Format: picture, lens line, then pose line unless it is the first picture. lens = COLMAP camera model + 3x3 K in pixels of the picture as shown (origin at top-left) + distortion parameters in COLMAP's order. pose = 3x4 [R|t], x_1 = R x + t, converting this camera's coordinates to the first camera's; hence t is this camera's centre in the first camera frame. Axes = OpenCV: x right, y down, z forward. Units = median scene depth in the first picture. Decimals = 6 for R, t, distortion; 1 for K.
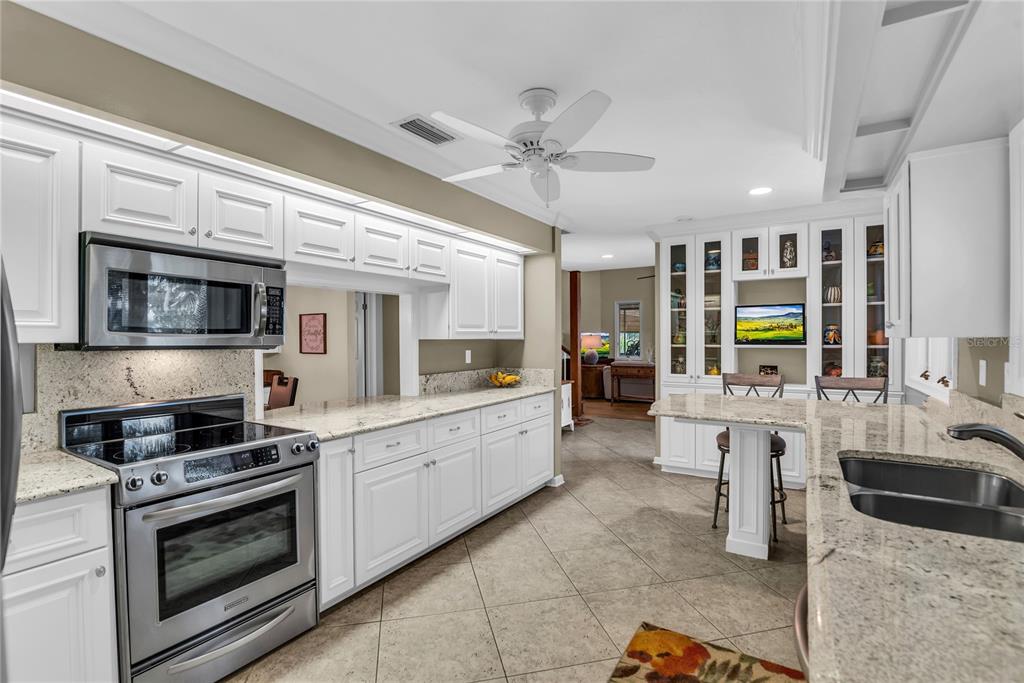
lens RADIAL K [[477.6, 0, 512.5], [0, 477.6, 343.3], [0, 0, 1]] dist [-0.024692, -0.000218]
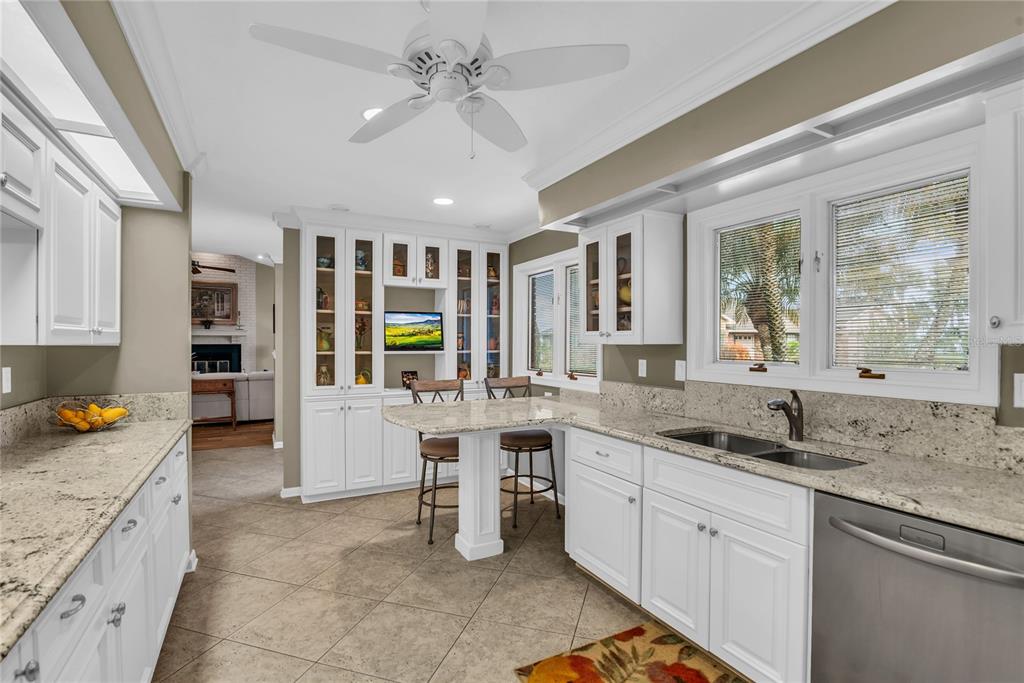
lens RADIAL K [[477.6, 0, 512.5], [0, 477.6, 343.3], [0, 0, 1]] dist [-0.024692, -0.000218]
pose [[0.491968, 0.003472, 0.870606, -0.283889], [0.006693, 0.999947, -0.007770, -0.003866], [-0.870587, 0.009650, 0.491919, 0.332557]]
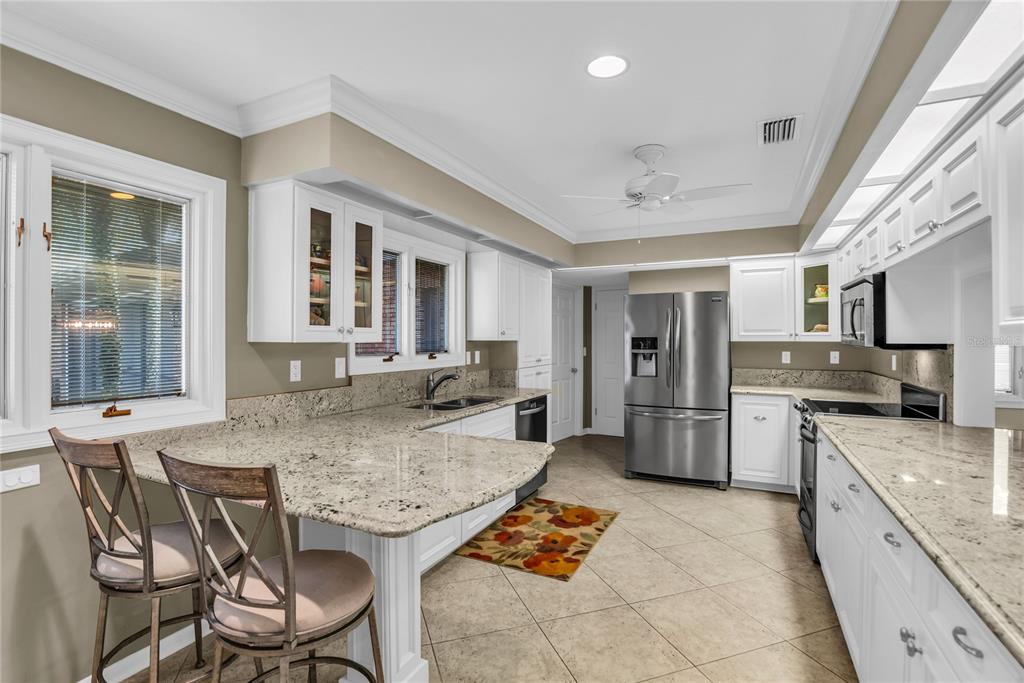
lens RADIAL K [[477.6, 0, 512.5], [0, 477.6, 343.3], [0, 0, 1]] dist [-0.024692, -0.000218]
pose [[-0.994664, 0.007720, -0.102877, 0.310214], [0.005889, 0.999819, 0.018084, -0.016217], [0.102998, 0.017382, -0.994530, 1.262008]]
